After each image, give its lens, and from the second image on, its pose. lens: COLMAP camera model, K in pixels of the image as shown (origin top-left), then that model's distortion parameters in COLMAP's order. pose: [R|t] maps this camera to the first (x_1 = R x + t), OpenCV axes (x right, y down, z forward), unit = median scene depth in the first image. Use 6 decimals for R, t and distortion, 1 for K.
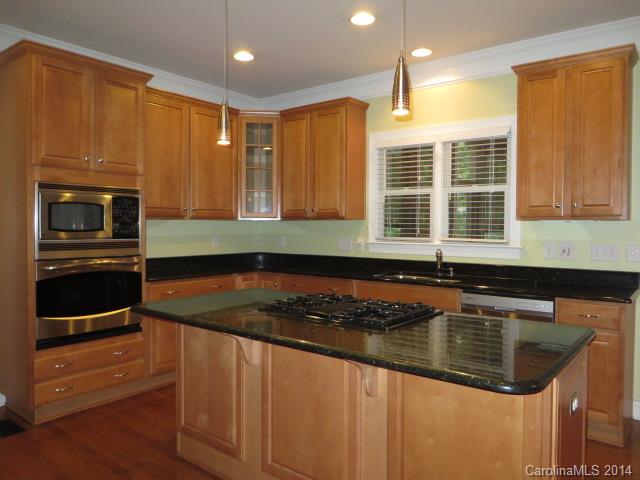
lens RADIAL K [[479.6, 0, 320.0], [0, 479.6, 235.9], [0, 0, 1]] dist [-0.005987, -0.002573]
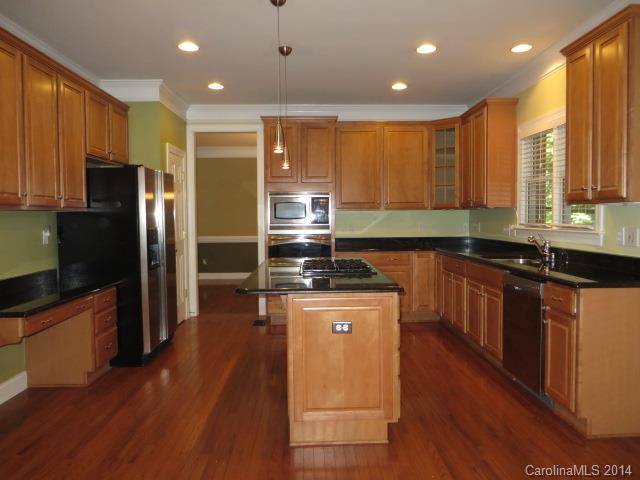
lens RADIAL K [[479.6, 0, 320.0], [0, 479.6, 235.9], [0, 0, 1]] dist [-0.005987, -0.002573]
pose [[0.656327, 0.023187, -0.754120, 0.778790], [-0.005928, 0.999655, 0.025577, 0.006760], [0.754453, -0.012316, 0.656238, -0.044469]]
